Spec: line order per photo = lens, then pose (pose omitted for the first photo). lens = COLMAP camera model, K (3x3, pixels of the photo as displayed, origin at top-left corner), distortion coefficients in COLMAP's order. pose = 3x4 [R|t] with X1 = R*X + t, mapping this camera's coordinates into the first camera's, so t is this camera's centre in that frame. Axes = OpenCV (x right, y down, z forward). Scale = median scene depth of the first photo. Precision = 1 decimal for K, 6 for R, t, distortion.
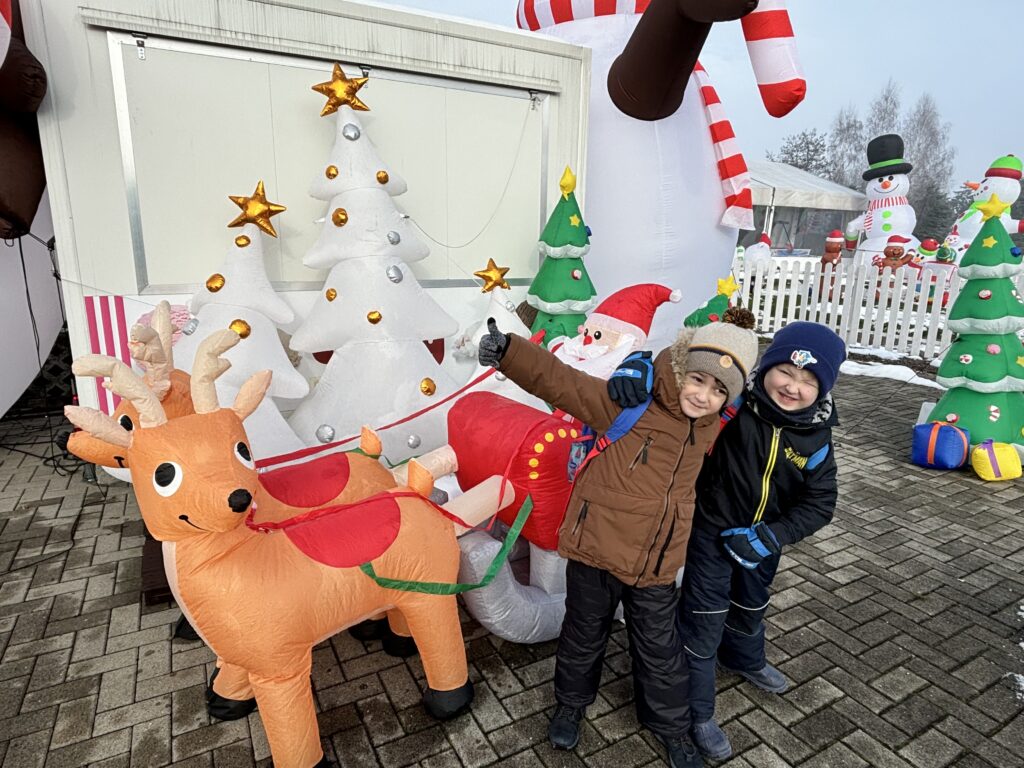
lens RADIAL K [[609.4, 0, 507.8], [0, 609.4, 382.3], [0, 0, 1]] dist [-0.019506, 0.007730]
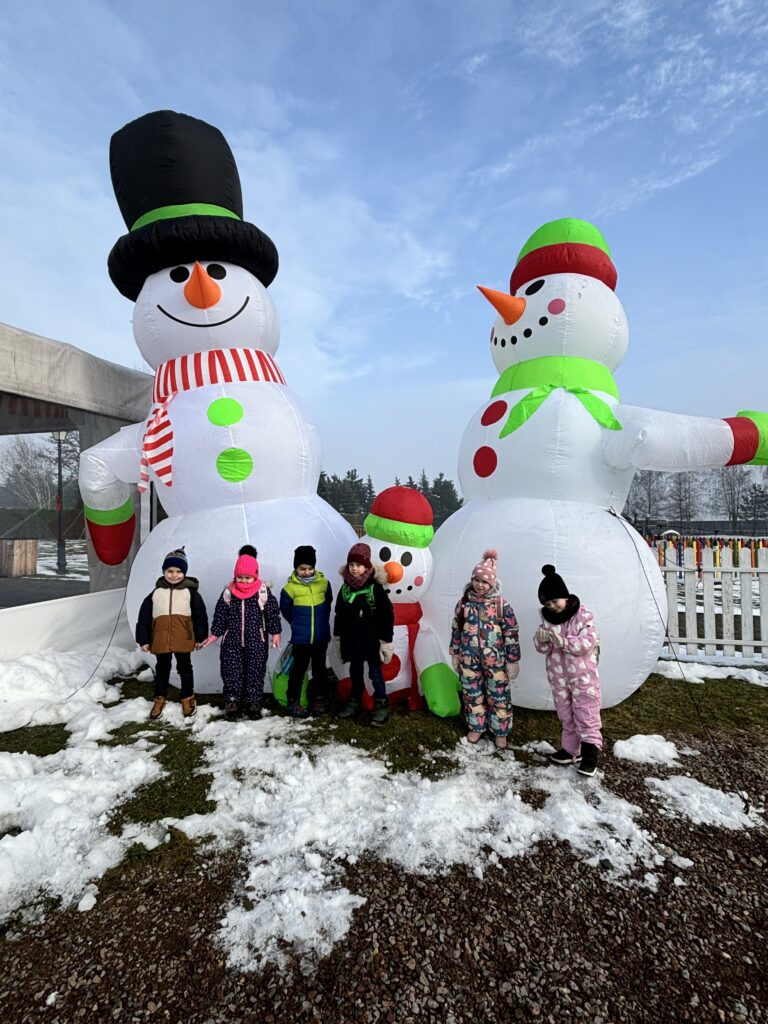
lens RADIAL K [[544.3, 0, 379.8], [0, 544.3, 506.7], [0, 0, 1]] dist [0.030825, 0.000167]
pose [[0.654016, -0.021828, 0.756165, 0.505389], [0.210619, 0.965314, -0.154301, -0.196616], [-0.726569, 0.260179, 0.635929, 0.832401]]
